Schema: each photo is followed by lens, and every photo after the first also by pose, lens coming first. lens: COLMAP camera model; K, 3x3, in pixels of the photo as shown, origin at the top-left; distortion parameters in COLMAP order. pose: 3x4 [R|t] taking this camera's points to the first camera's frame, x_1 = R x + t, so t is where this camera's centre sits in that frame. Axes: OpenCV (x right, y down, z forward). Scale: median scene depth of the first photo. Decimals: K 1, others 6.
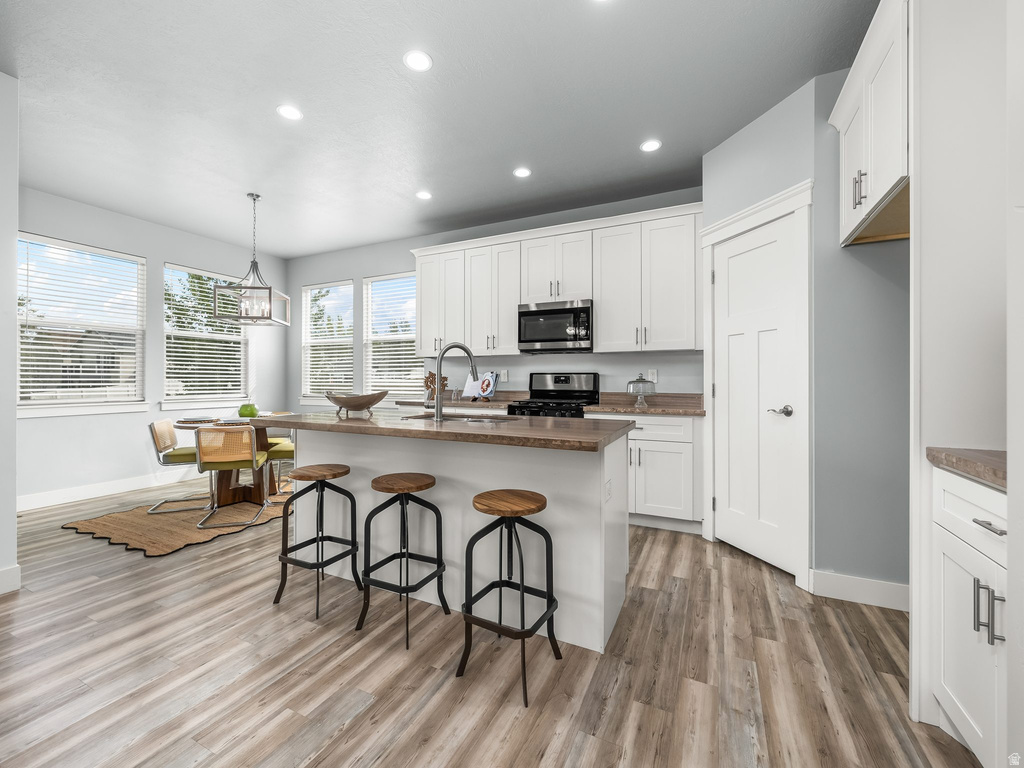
lens RADIAL K [[428.0, 0, 506.7], [0, 428.0, 379.1], [0, 0, 1]] dist [-0.000835, 0.000086]
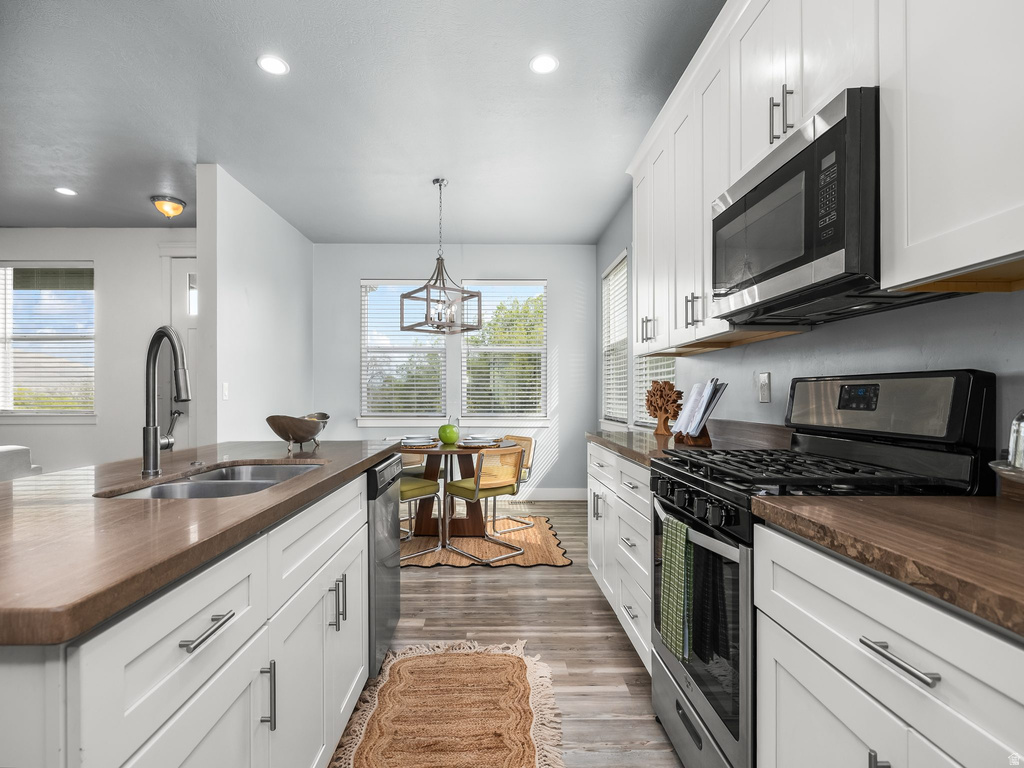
lens RADIAL K [[506.8, 0, 491.2], [0, 506.8, 395.2], [0, 0, 1]] dist [0.001305, 0.000151]
pose [[0.433765, -0.001489, -0.901025, 0.368321], [0.004545, 0.999990, 0.000535, -0.001369], [0.901014, -0.004328, 0.433768, 0.656135]]
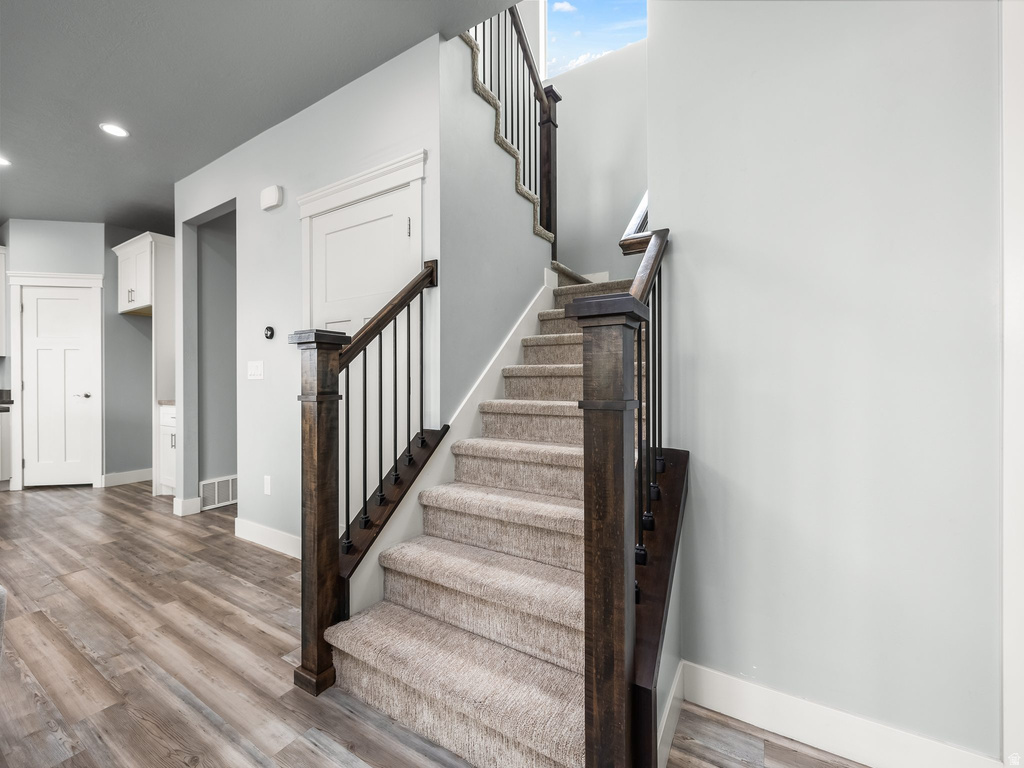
lens RADIAL K [[428.0, 0, 506.7], [0, 428.0, 379.1], [0, 0, 1]] dist [-0.000835, 0.000086]
pose [[0.104441, 0.001613, 0.994530, -0.634829], [0.005613, 0.999982, -0.002212, 0.012934], [-0.994515, 0.005814, 0.104430, -0.633769]]
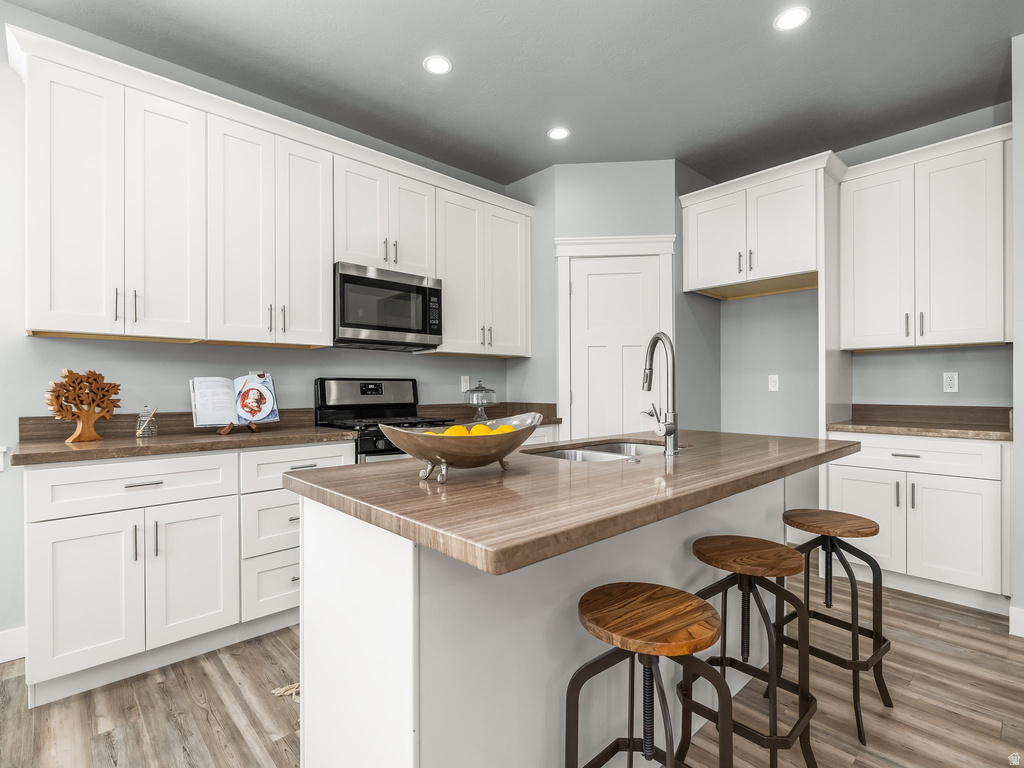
lens RADIAL K [[502.5, 0, 512.0], [0, 502.5, 384.0], [0, 0, 1]] dist [0.001269, 0.000255]
pose [[0.359126, 0.001963, 0.933287, -0.560473], [0.001718, 0.999995, -0.002764, -0.003401], [-0.933288, 0.002596, 0.359121, 0.560207]]
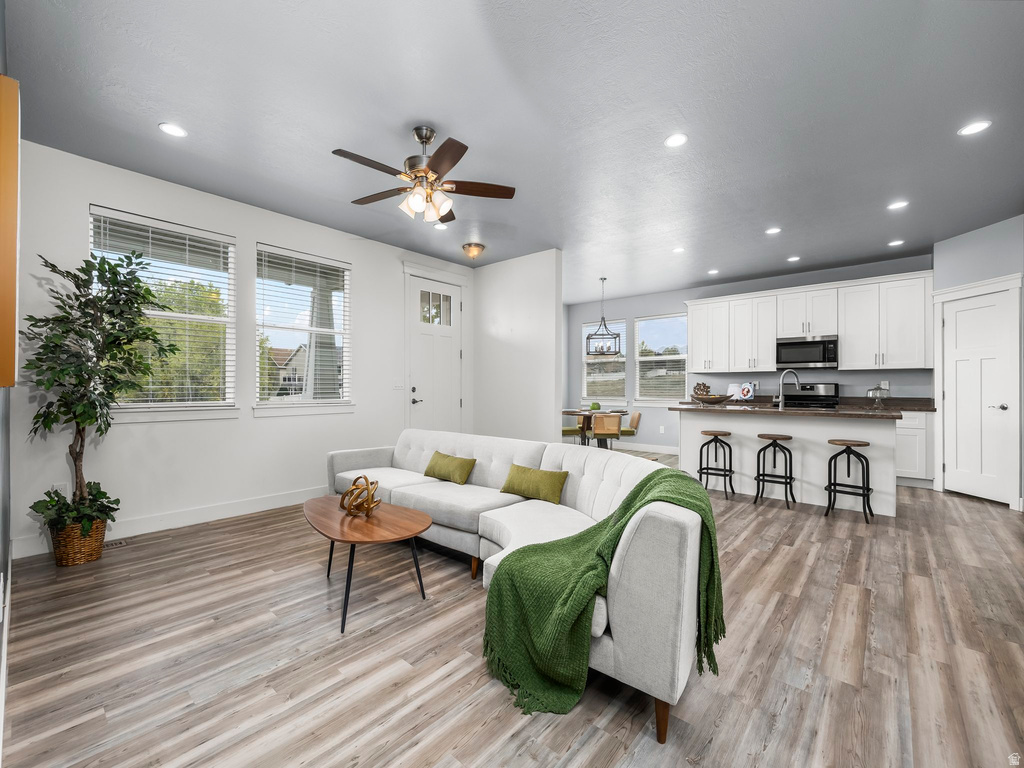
lens RADIAL K [[434.4, 0, 507.3], [0, 434.4, 385.2], [0, 0, 1]] dist [0.000812, -0.000307]
pose [[0.966116, 0.000190, -0.258109, -0.519314], [-0.000919, 0.999996, -0.002704, -0.003612], [0.258107, 0.002850, 0.966112, -0.760549]]
